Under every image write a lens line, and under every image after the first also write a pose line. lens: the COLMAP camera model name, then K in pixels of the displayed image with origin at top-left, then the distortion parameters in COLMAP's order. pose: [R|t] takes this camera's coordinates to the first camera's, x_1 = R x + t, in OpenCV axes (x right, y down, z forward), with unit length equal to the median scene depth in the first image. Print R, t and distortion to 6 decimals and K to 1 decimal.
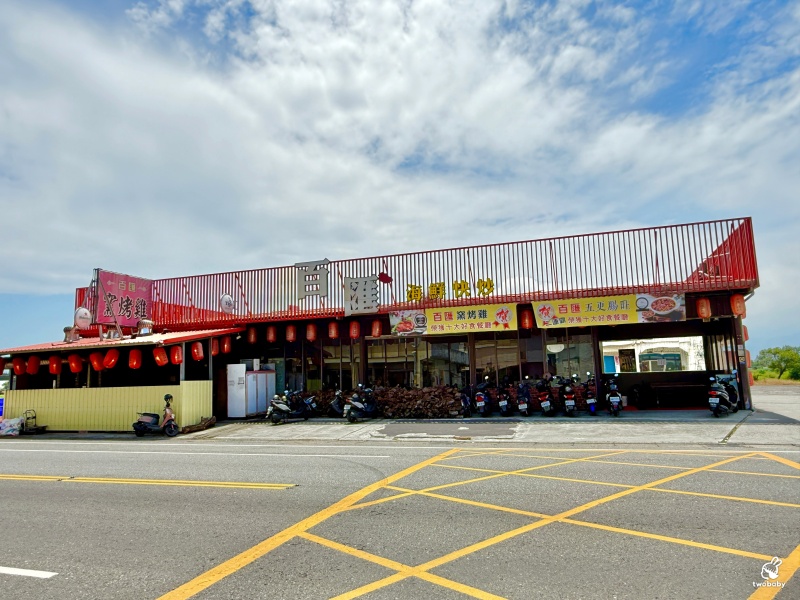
lens RADIAL K [[539.2, 0, 400.4], [0, 539.2, 302.5], [0, 0, 1]] dist [-0.002689, 0.000054]
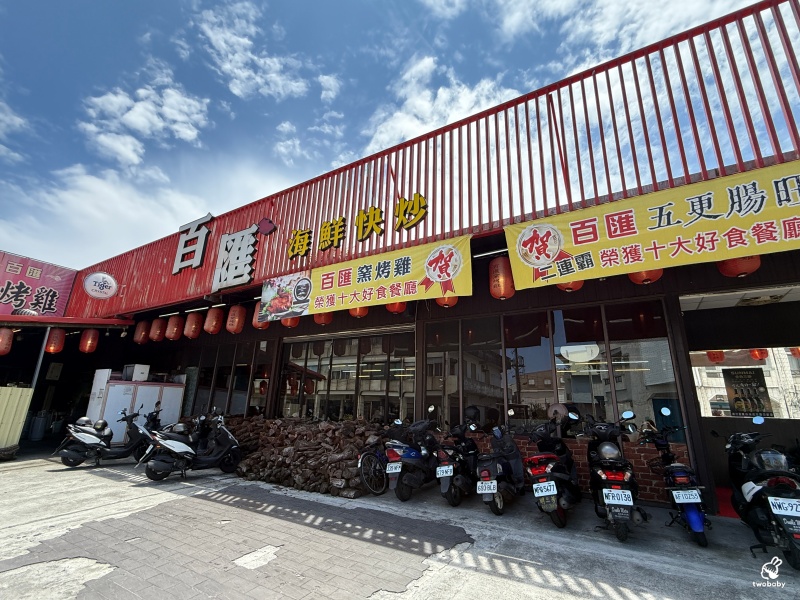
lens RADIAL K [[374.8, 0, 400.4], [0, 374.8, 300.5], [0, 0, 1]] dist [0.001365, -0.000104]
pose [[0.975327, -0.003415, -0.220738, 0.221214], [-0.029107, 0.989162, -0.143913, 0.097030], [0.218837, 0.146788, 0.964657, 0.685608]]
